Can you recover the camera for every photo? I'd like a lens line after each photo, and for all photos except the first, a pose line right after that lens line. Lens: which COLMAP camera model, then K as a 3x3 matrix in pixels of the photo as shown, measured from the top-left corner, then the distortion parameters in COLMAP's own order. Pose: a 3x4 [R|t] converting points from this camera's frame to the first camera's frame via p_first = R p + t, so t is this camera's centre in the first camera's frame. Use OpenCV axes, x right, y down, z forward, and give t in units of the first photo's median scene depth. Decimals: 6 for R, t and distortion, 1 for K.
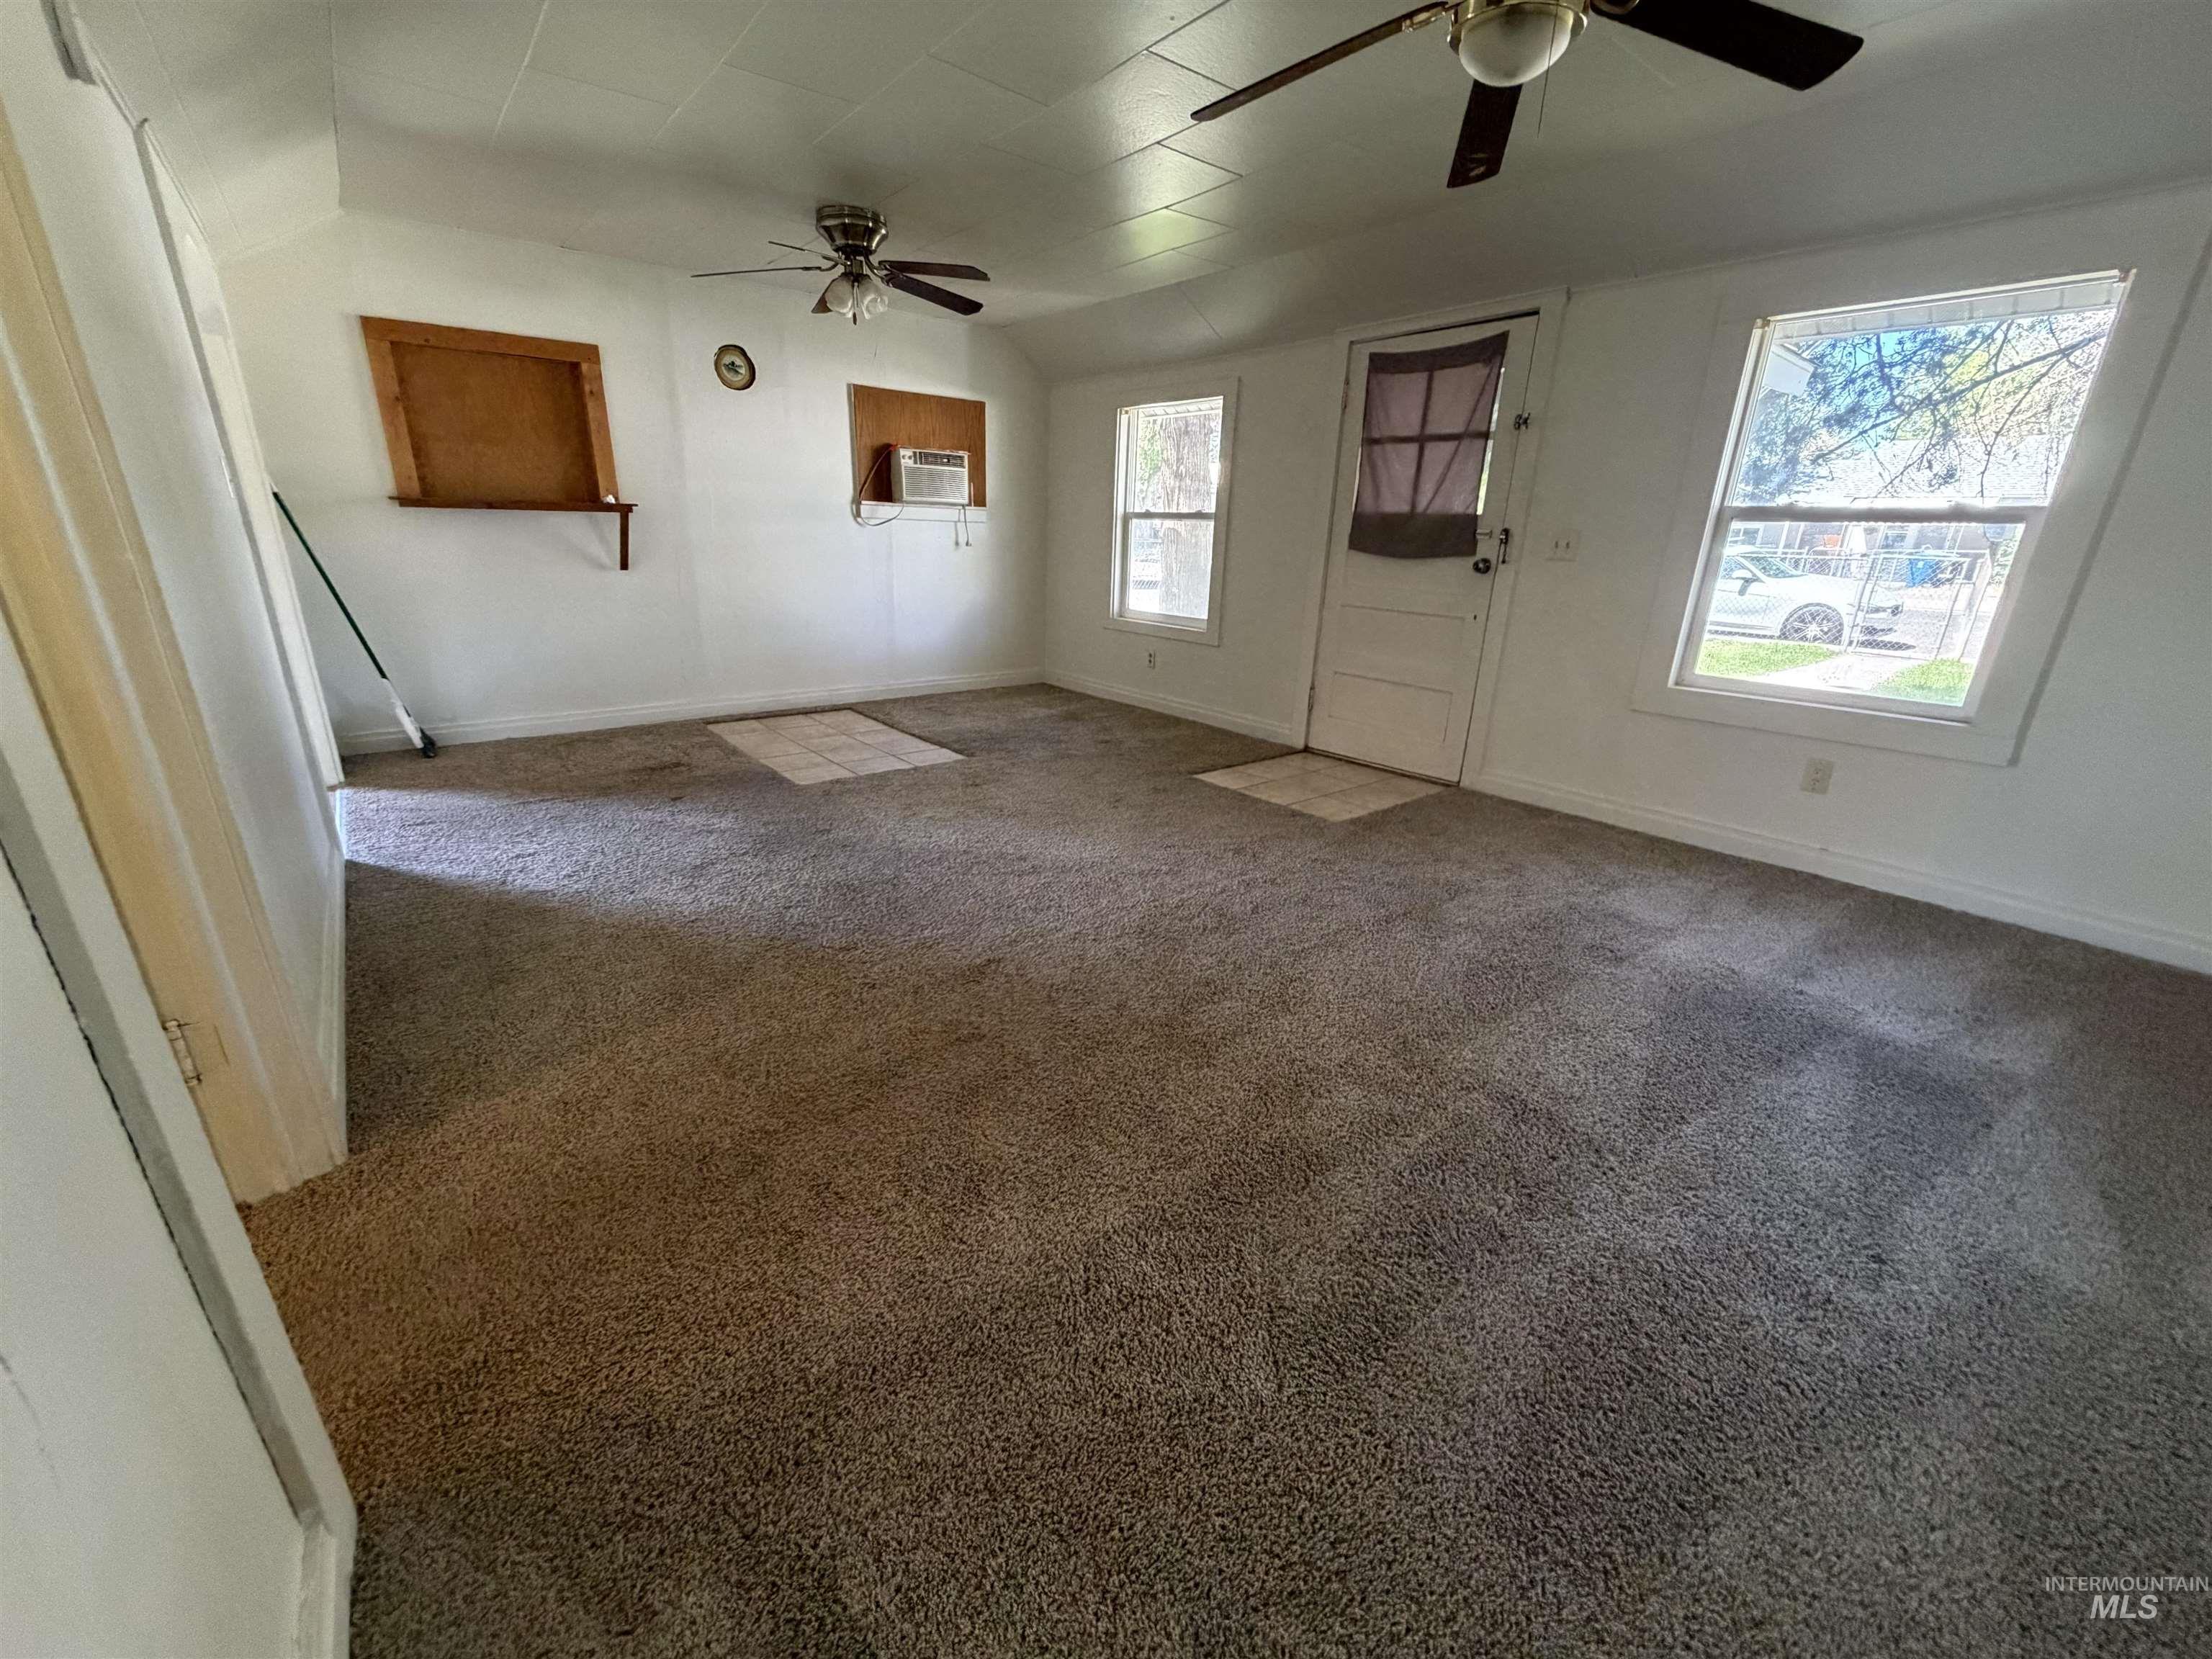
lens RADIAL K [[877.4, 0, 1100.0], [0, 877.4, 832.2], [0, 0, 1]] dist [-0.001777, 0.000161]
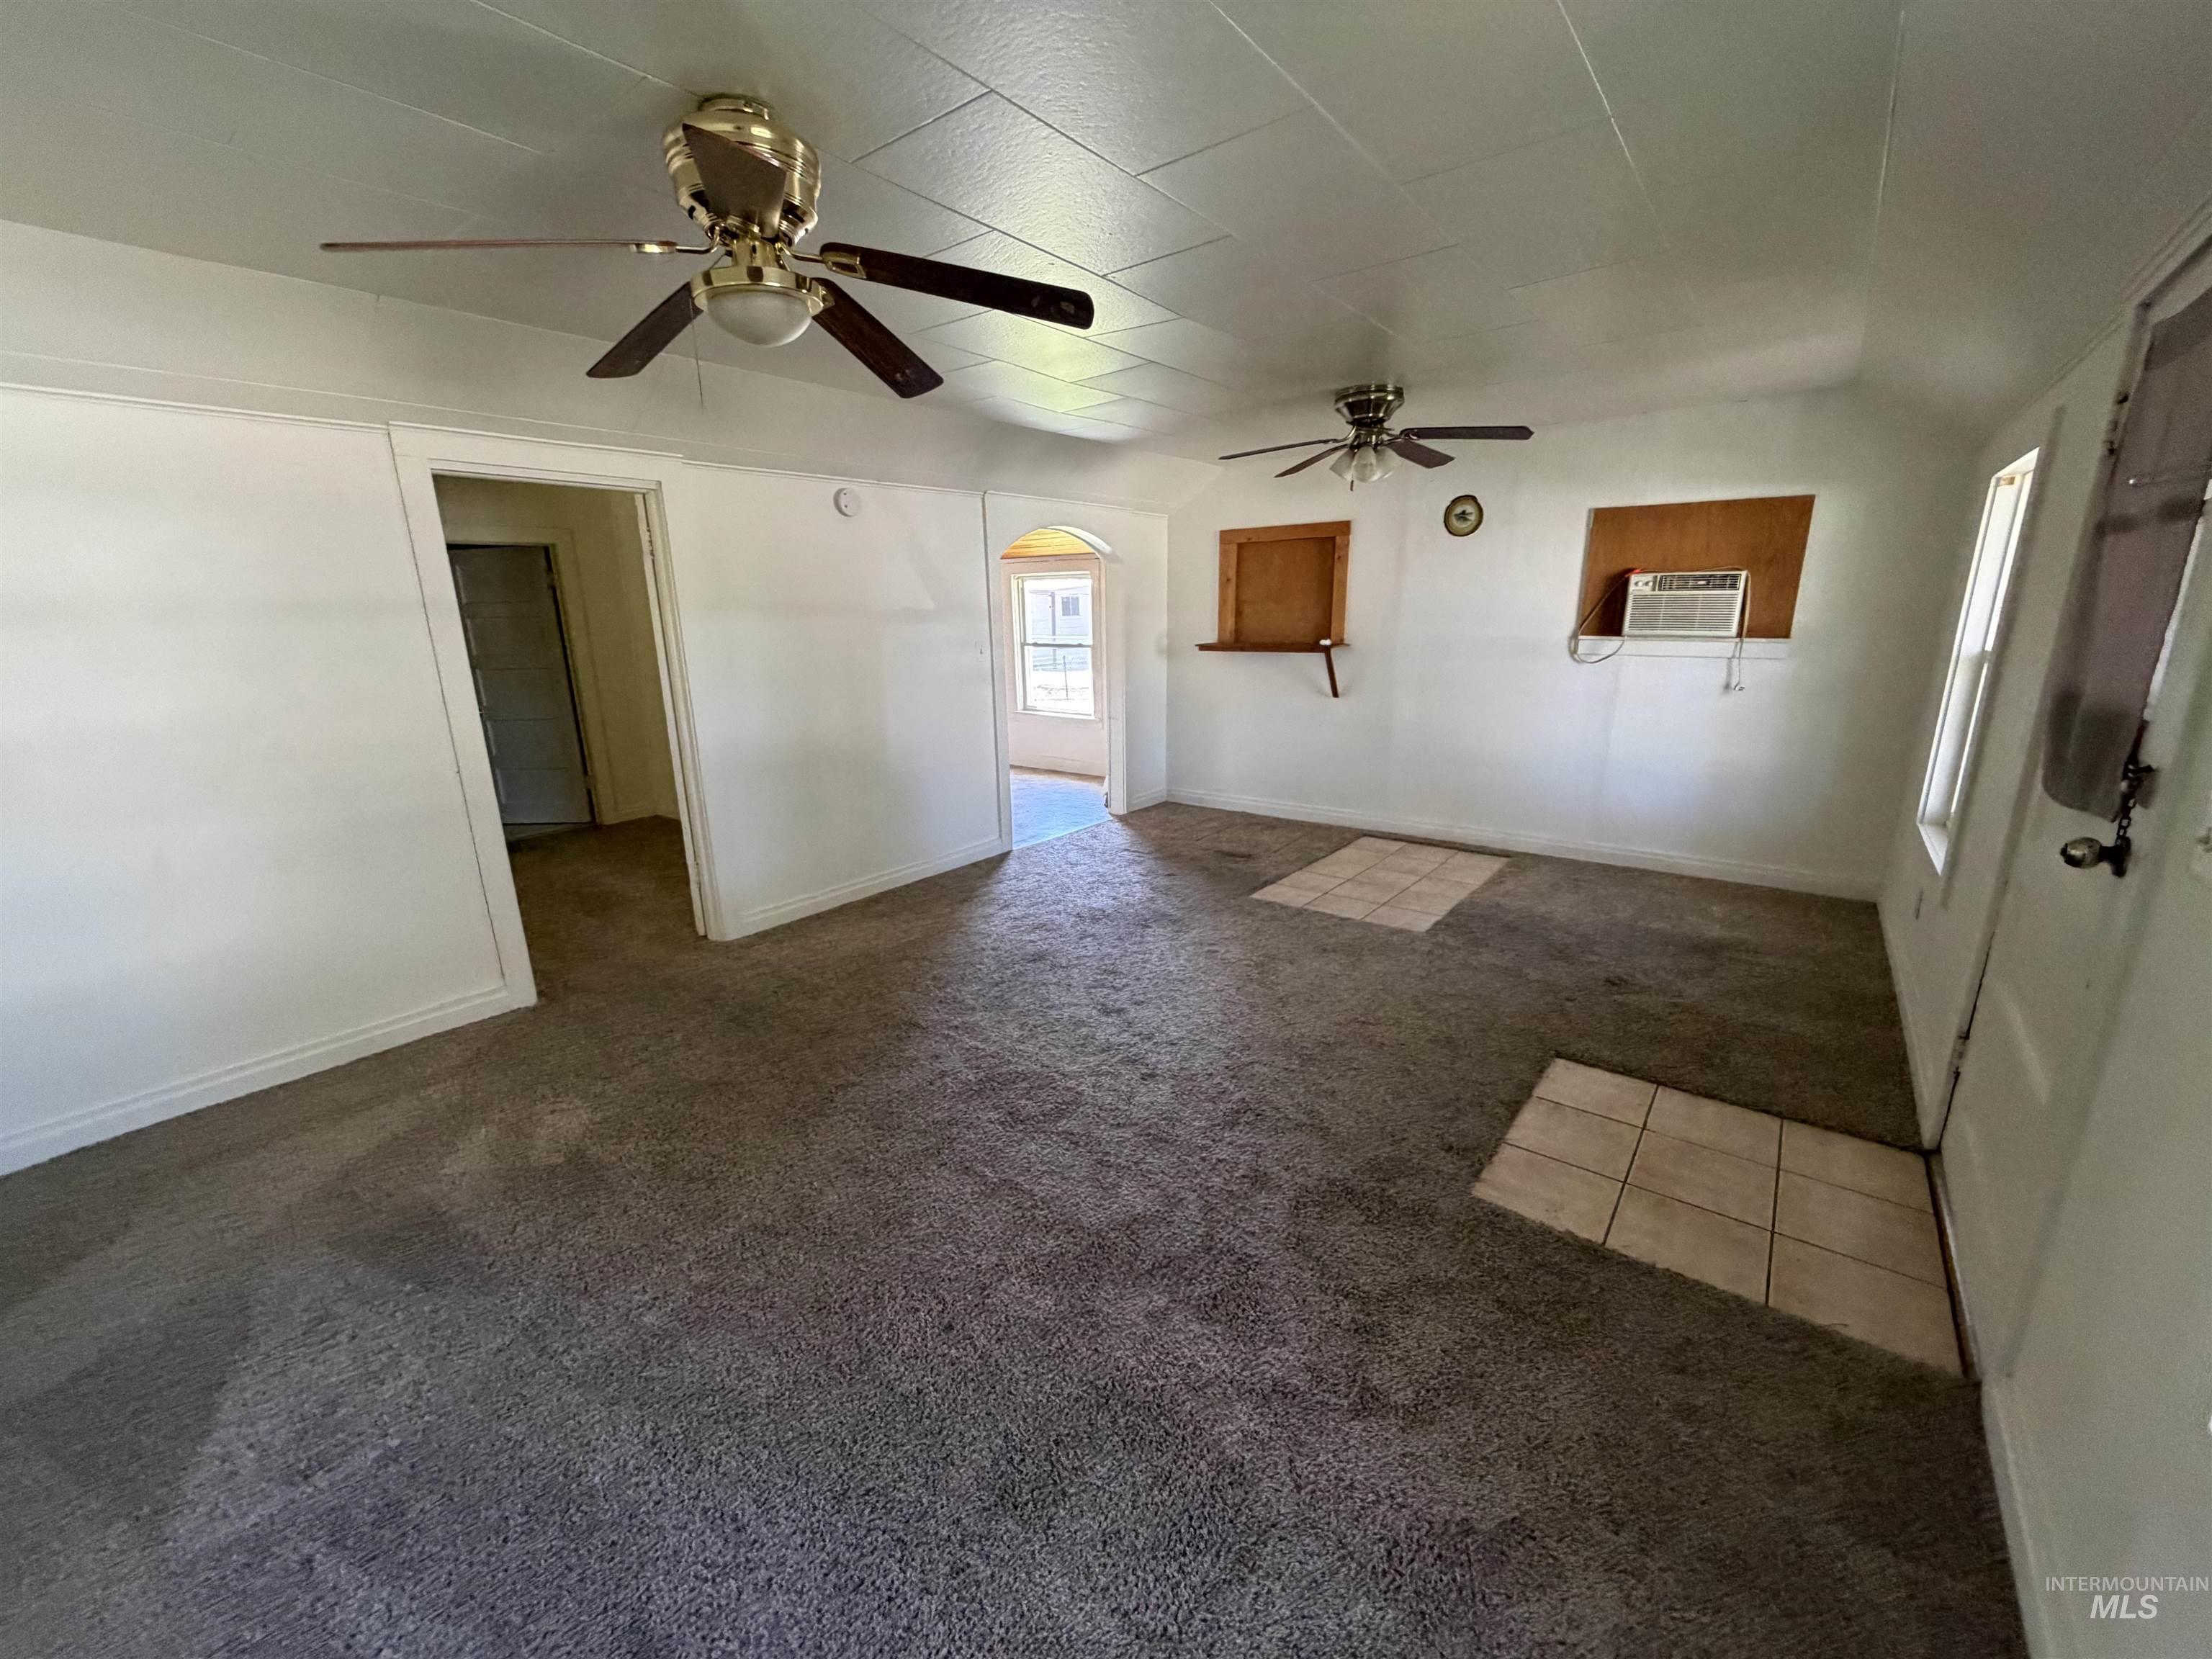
lens RADIAL K [[877.4, 0, 1100.0], [0, 877.4, 832.2], [0, 0, 1]] dist [-0.001777, 0.000161]
pose [[0.225491, 0.212503, -0.950787, 0.625388], [-0.300338, 0.943553, 0.139657, -0.216051], [0.926796, 0.254066, 0.276585, 0.459022]]
